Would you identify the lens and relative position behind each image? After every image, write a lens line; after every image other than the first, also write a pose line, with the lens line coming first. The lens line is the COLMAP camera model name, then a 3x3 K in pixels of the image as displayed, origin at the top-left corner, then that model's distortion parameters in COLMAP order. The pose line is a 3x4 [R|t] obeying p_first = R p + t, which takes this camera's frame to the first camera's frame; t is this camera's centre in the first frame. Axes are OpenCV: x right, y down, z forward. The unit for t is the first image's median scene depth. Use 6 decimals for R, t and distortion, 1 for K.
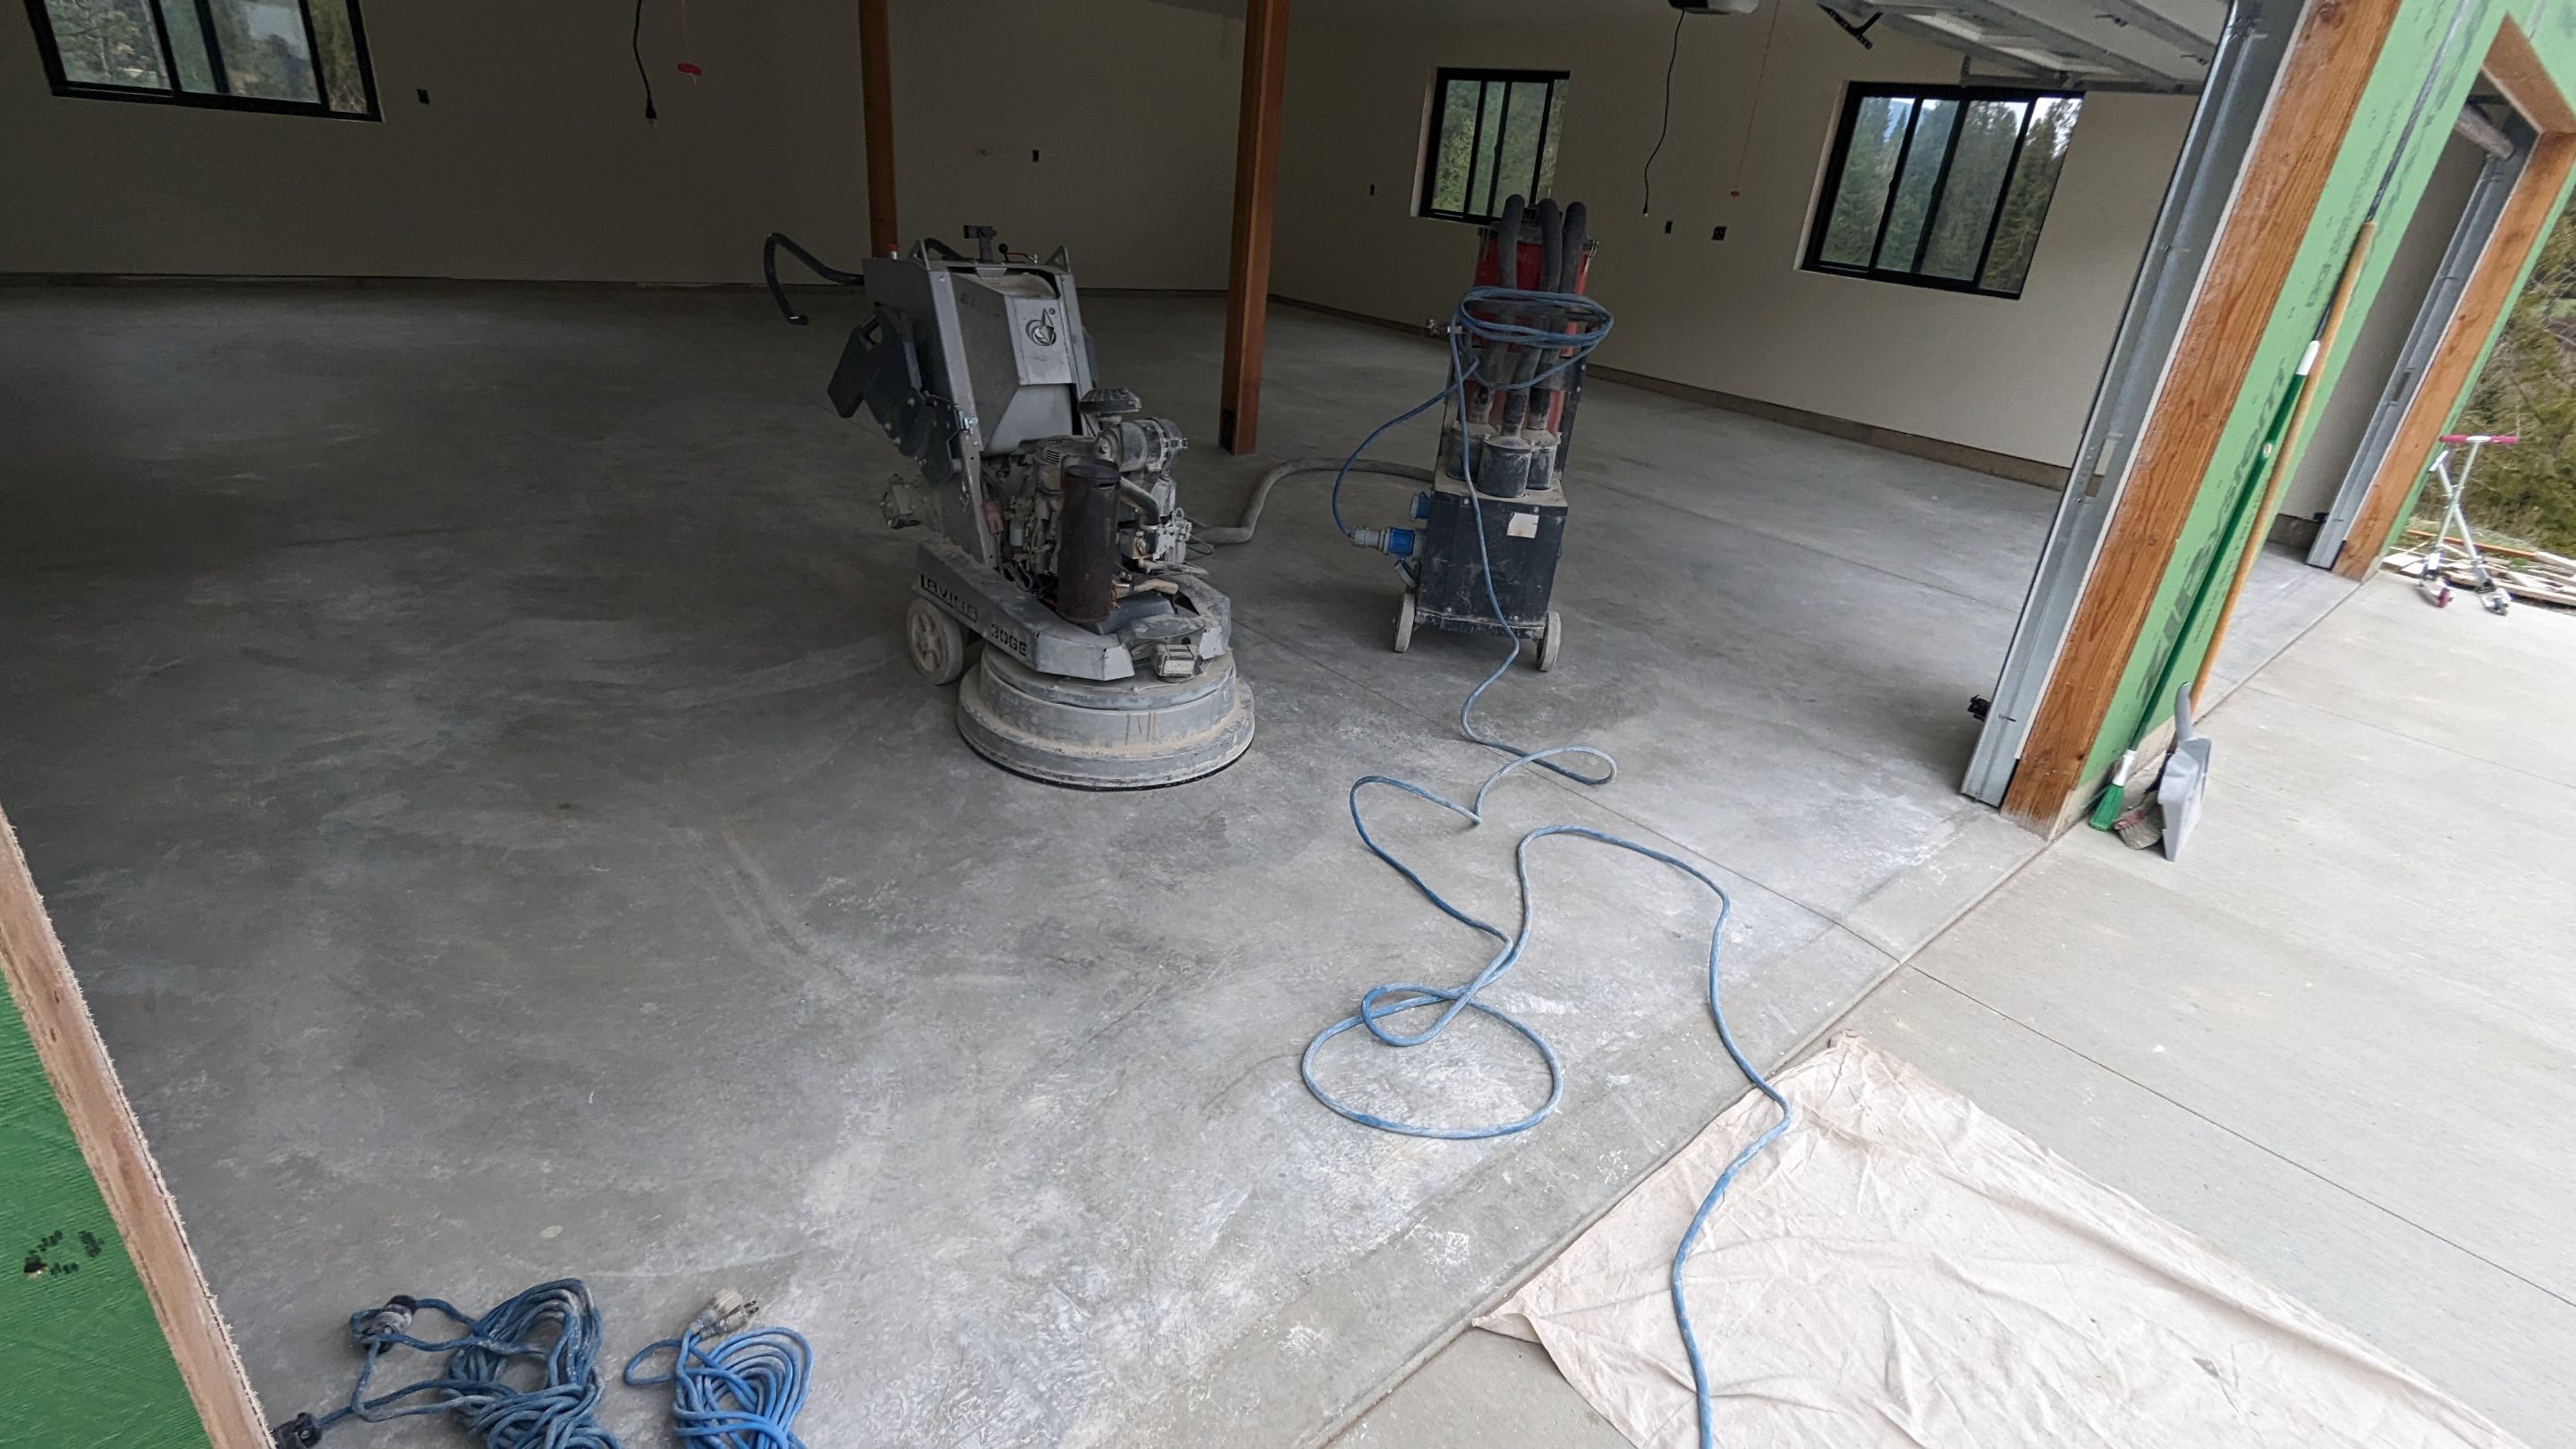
lens RADIAL K [[1213.1, 0, 1302.7], [0, 1213.1, 725.1], [0, 0, 1]] dist [-0.000241, -0.001468]
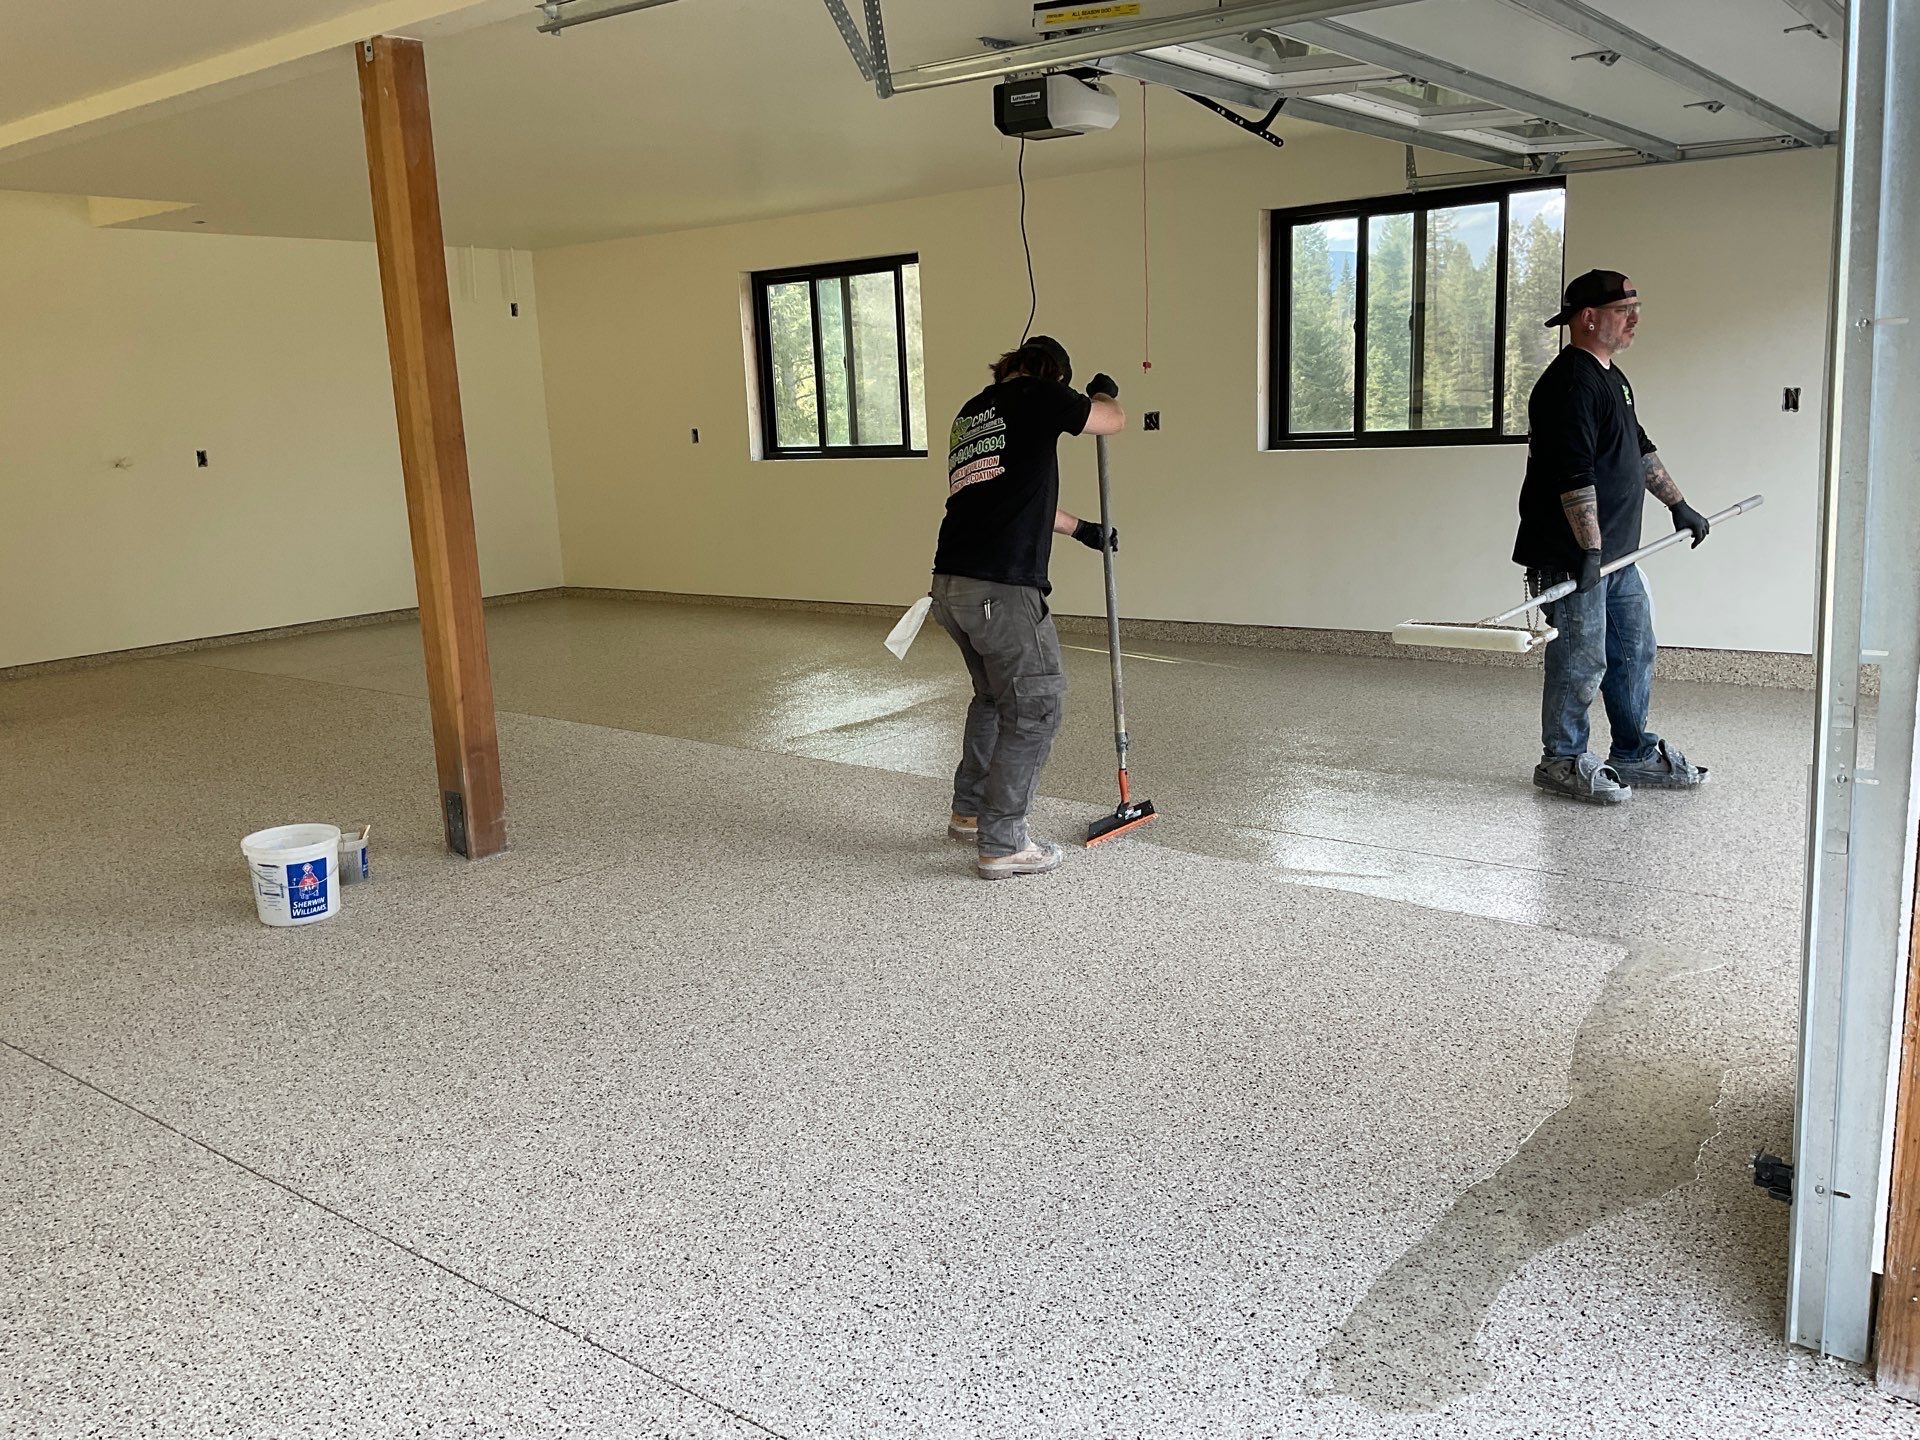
lens RADIAL K [[1568.3, 0, 957.0], [0, 1568.3, 731.9], [0, 0, 1]] dist [0.043018, -0.052459]
pose [[0.974635, -0.173043, 0.141925, 0.144730], [0.200200, 0.957575, -0.207294, -0.121888], [-0.100032, 0.230450, 0.967929, 0.319422]]
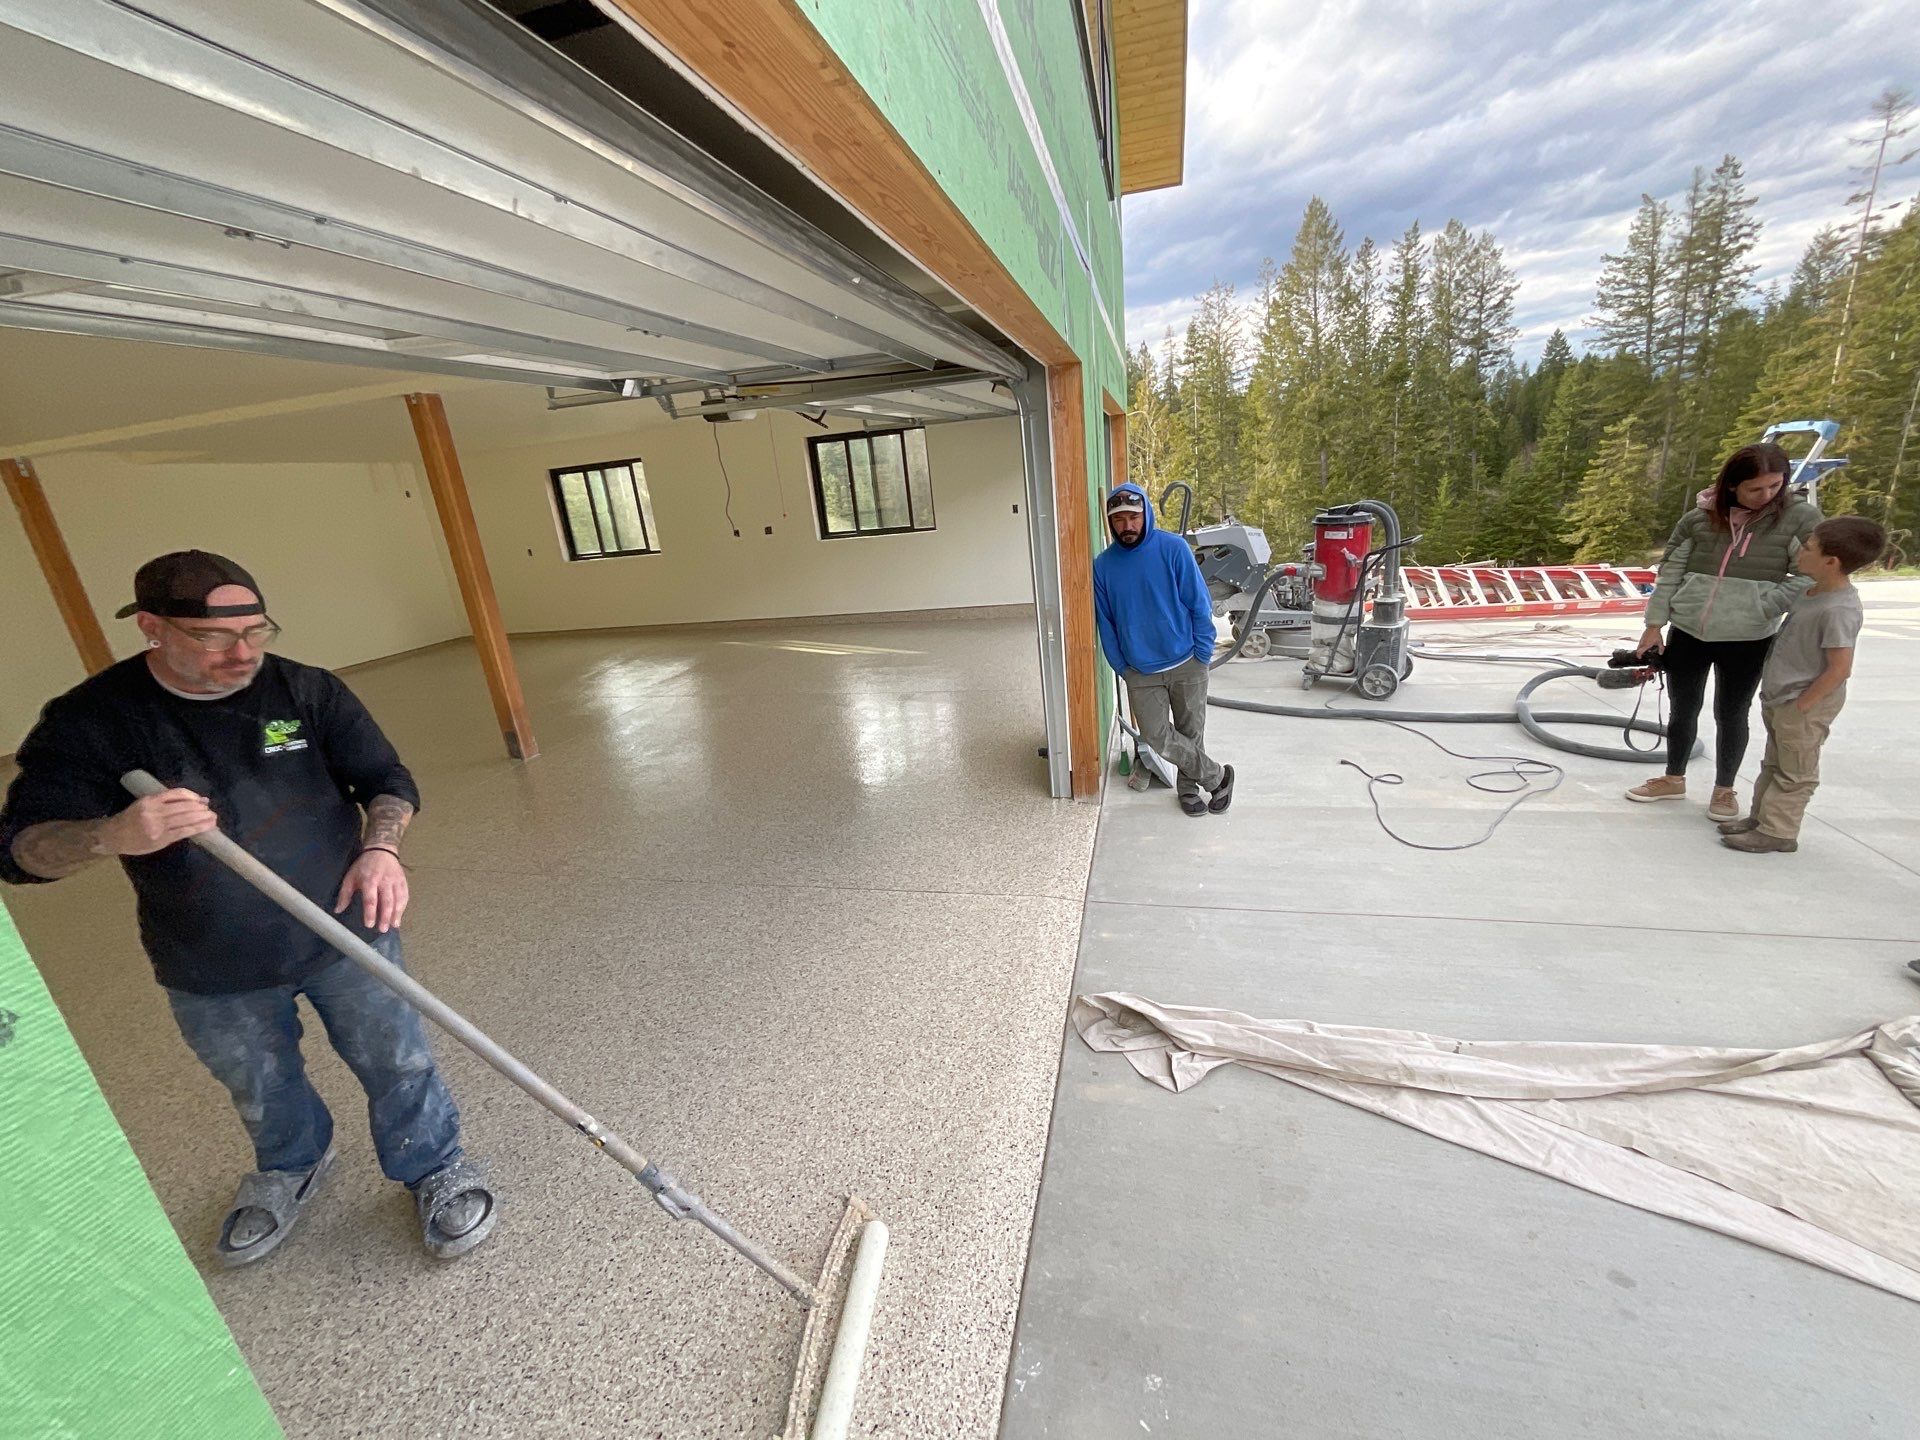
lens RADIAL K [[773.3, 0, 961.5], [0, 773.3, 718.6], [0, 0, 1]] dist [-0.008939, 0.004092]
pose [[0.812786, -0.335936, 0.475948, -0.096535], [0.394882, 0.918360, -0.026147, -0.078331], [-0.428308, 0.209195, 0.879085, -0.012305]]
